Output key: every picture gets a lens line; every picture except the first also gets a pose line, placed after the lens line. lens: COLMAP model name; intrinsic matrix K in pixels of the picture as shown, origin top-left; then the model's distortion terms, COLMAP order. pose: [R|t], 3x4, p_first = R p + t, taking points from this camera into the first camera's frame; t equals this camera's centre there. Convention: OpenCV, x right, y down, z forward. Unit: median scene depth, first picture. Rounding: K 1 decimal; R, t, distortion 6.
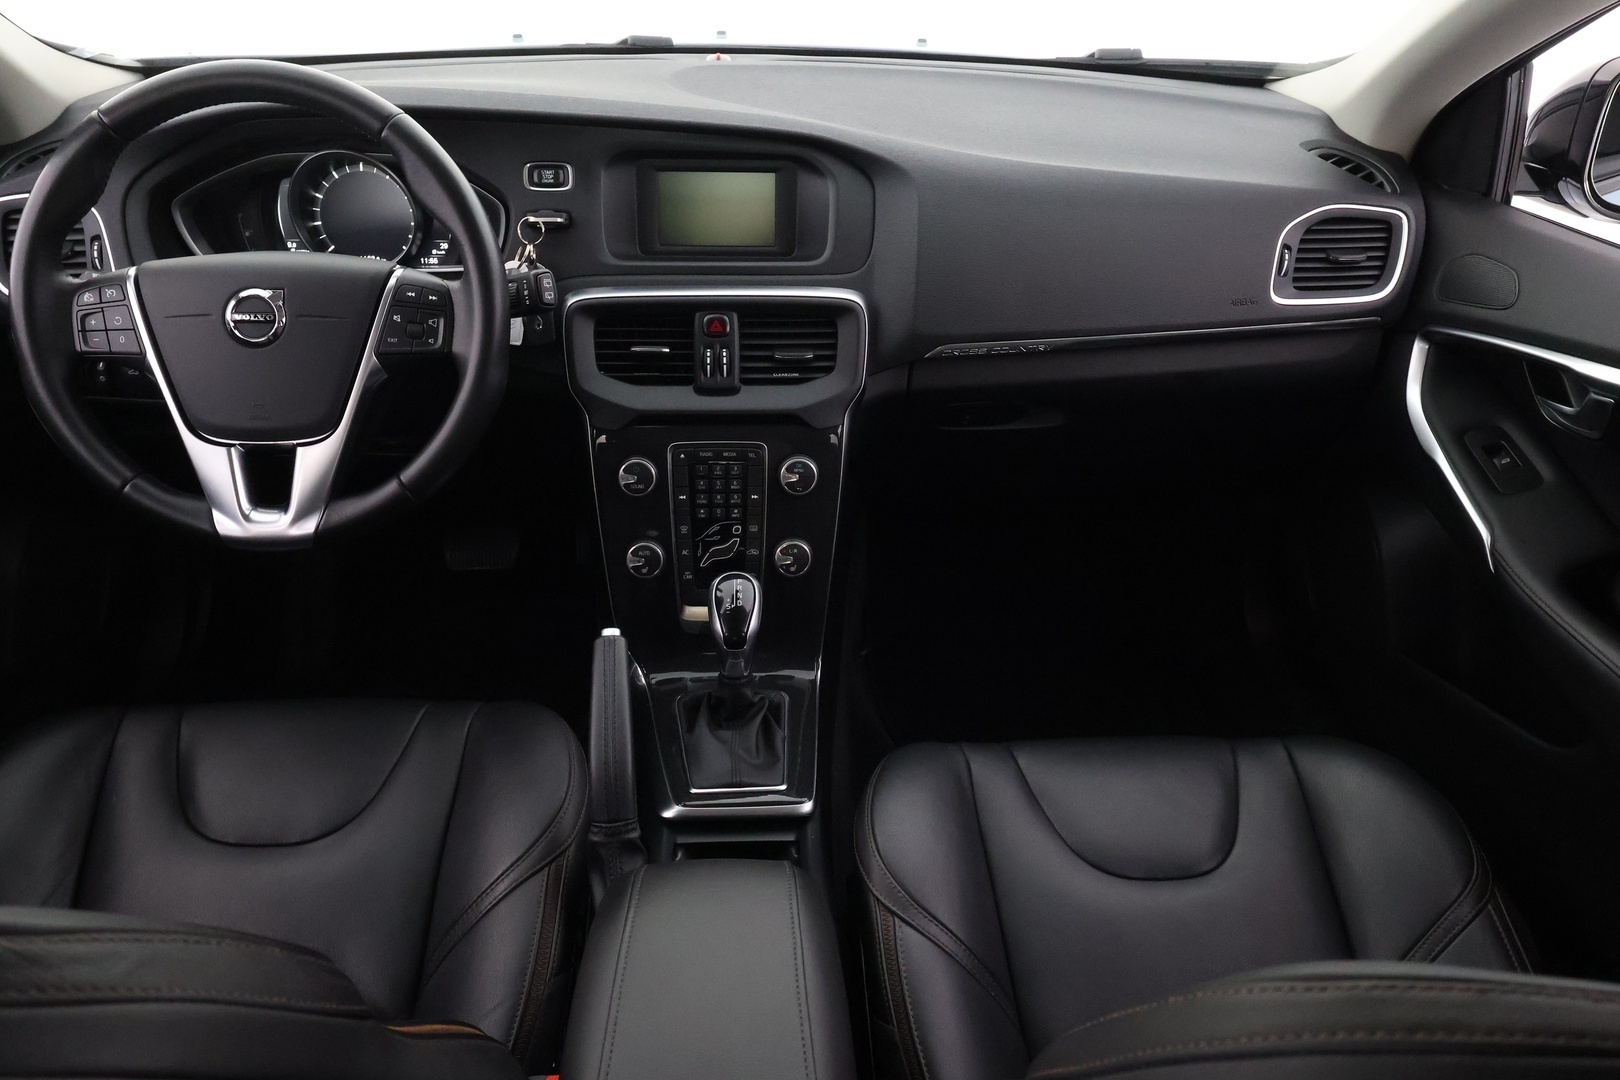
lens RADIAL K [[1210.1, 0, 795.6], [0, 1210.1, 552.4], [0, 0, 1]] dist [-0.007675, -0.013064]
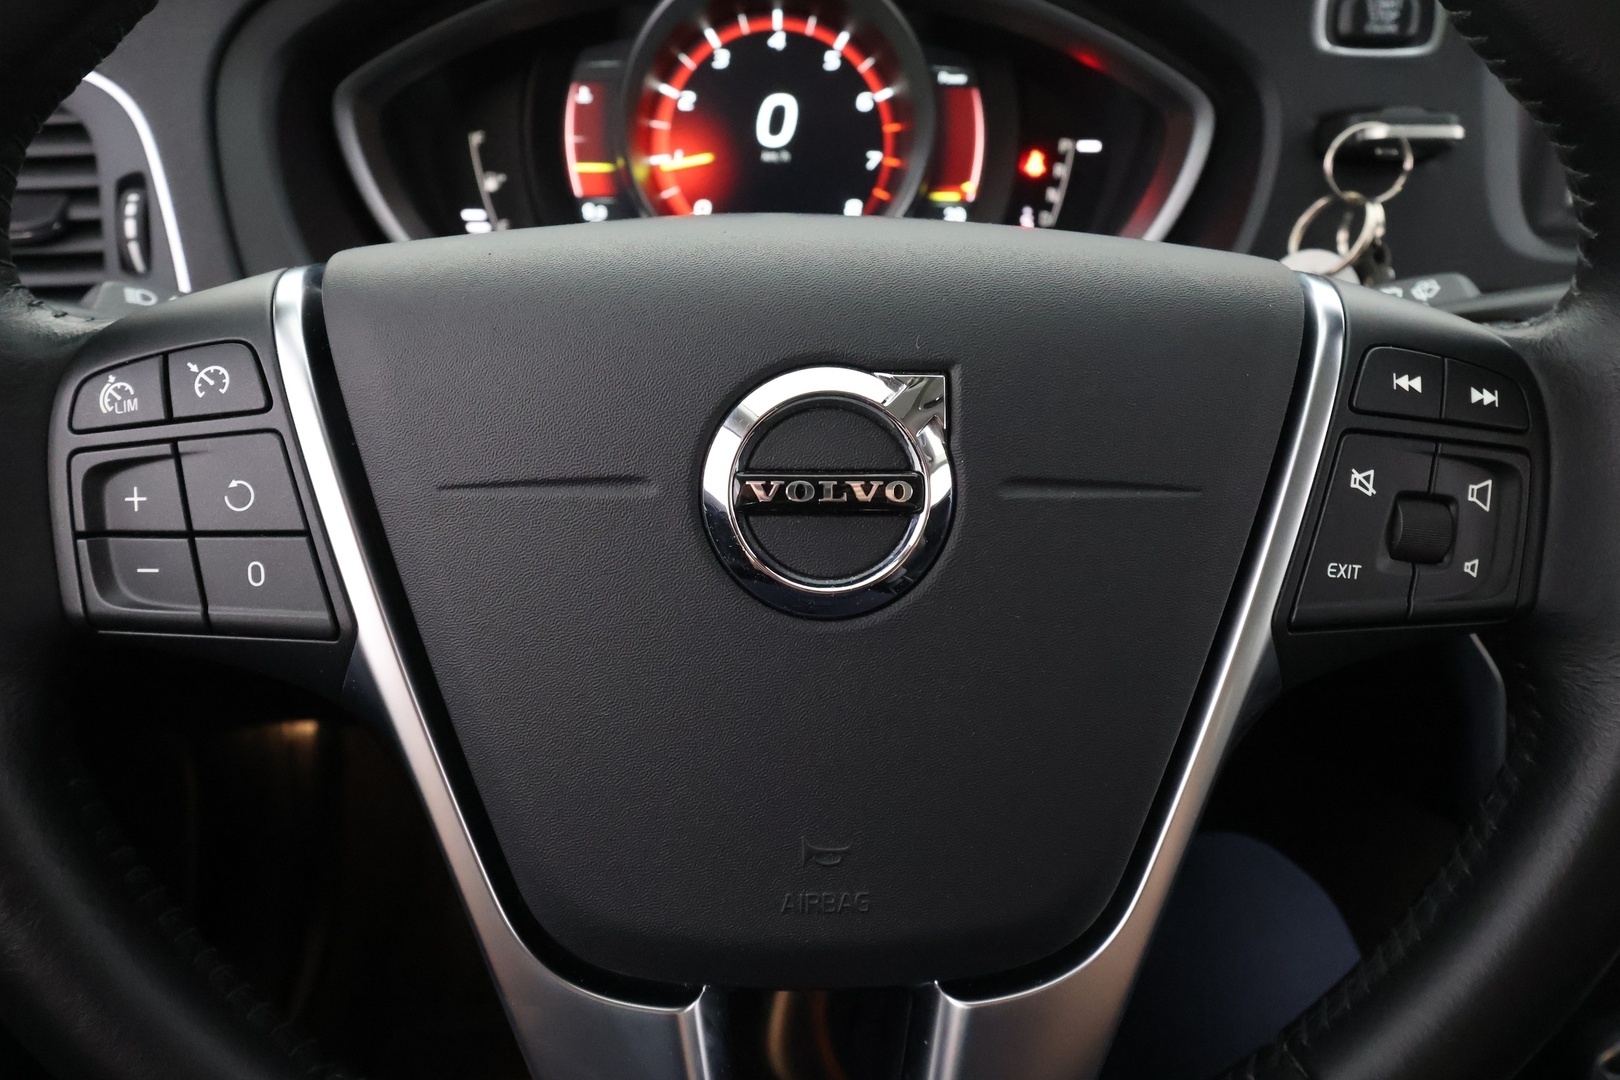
lens RADIAL K [[1312.9, 0, 815.6], [0, 1312.9, 546.3], [0, 0, 1]] dist [-0.001494, 0.007589]
pose [[0.999617, 0.005070, -0.027189, -0.436329], [-0.005513, 0.999853, -0.016221, -0.176669], [0.027103, 0.016365, 0.999499, 0.734806]]
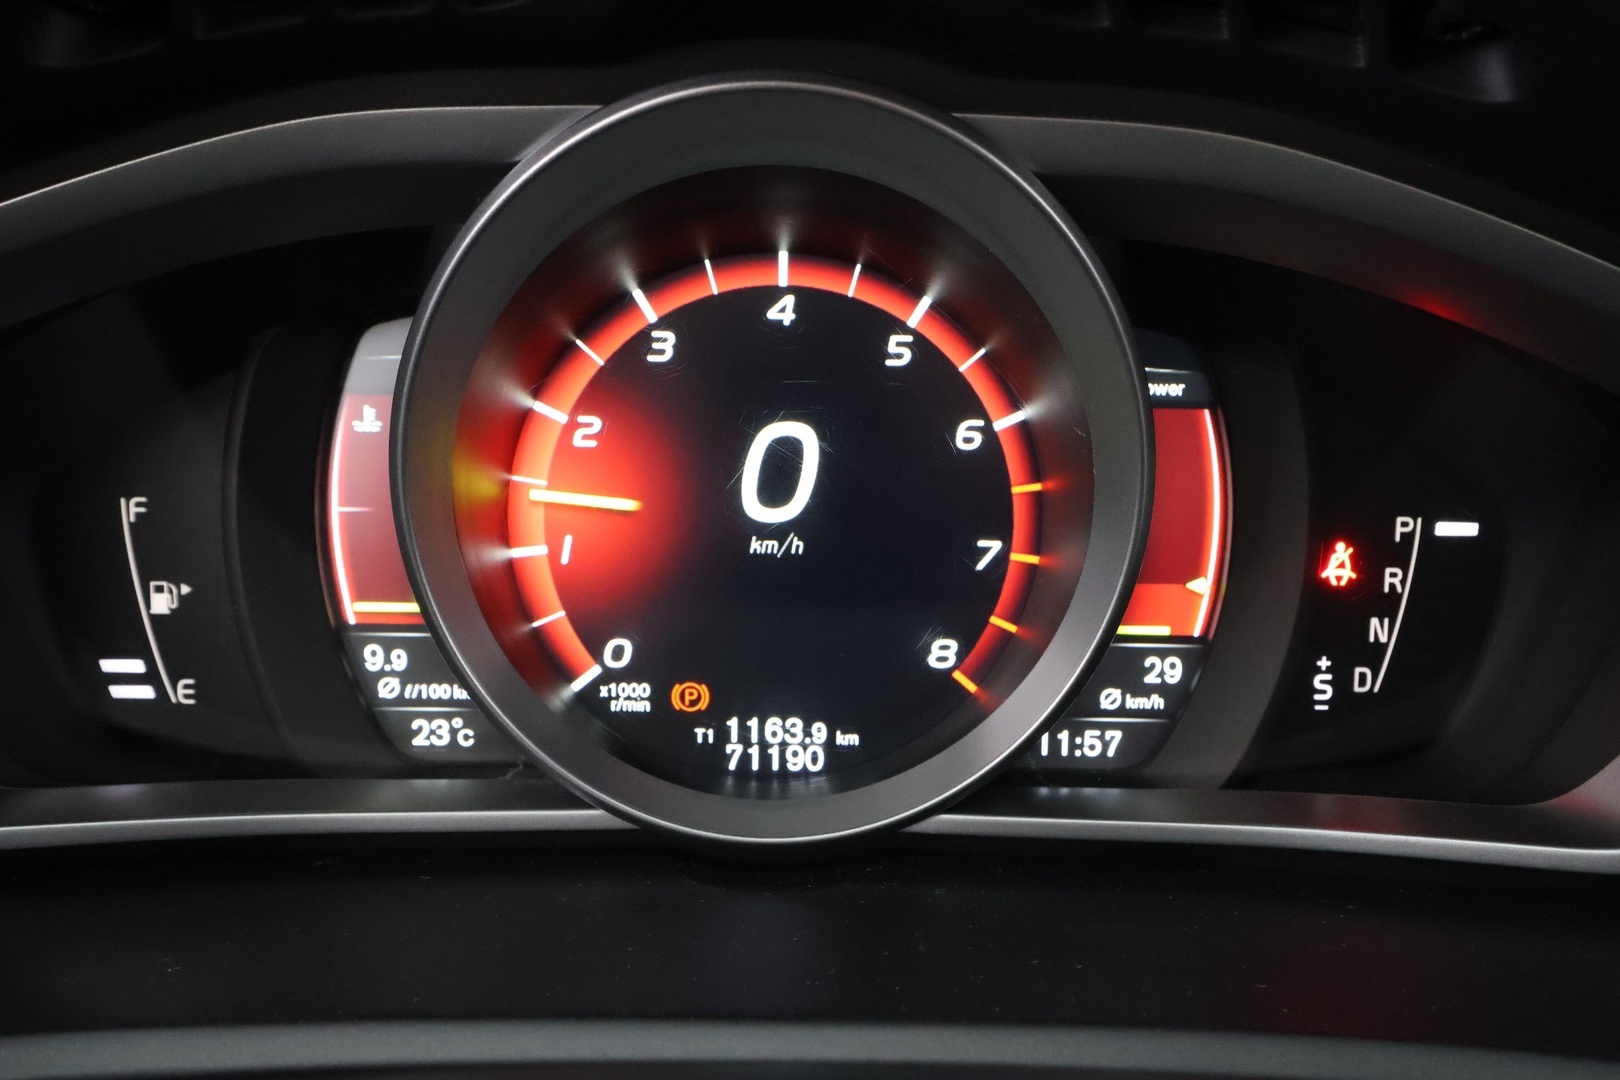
lens RADIAL K [[1210.1, 0, 771.9], [0, 1210.1, 613.5], [0, 0, 1]] dist [-0.007675, -0.013064]
pose [[0.997689, 0.006407, -0.067644, -0.455085], [-0.021500, 0.974158, -0.224842, -0.291868], [0.064455, 0.225777, 0.972044, 1.081643]]
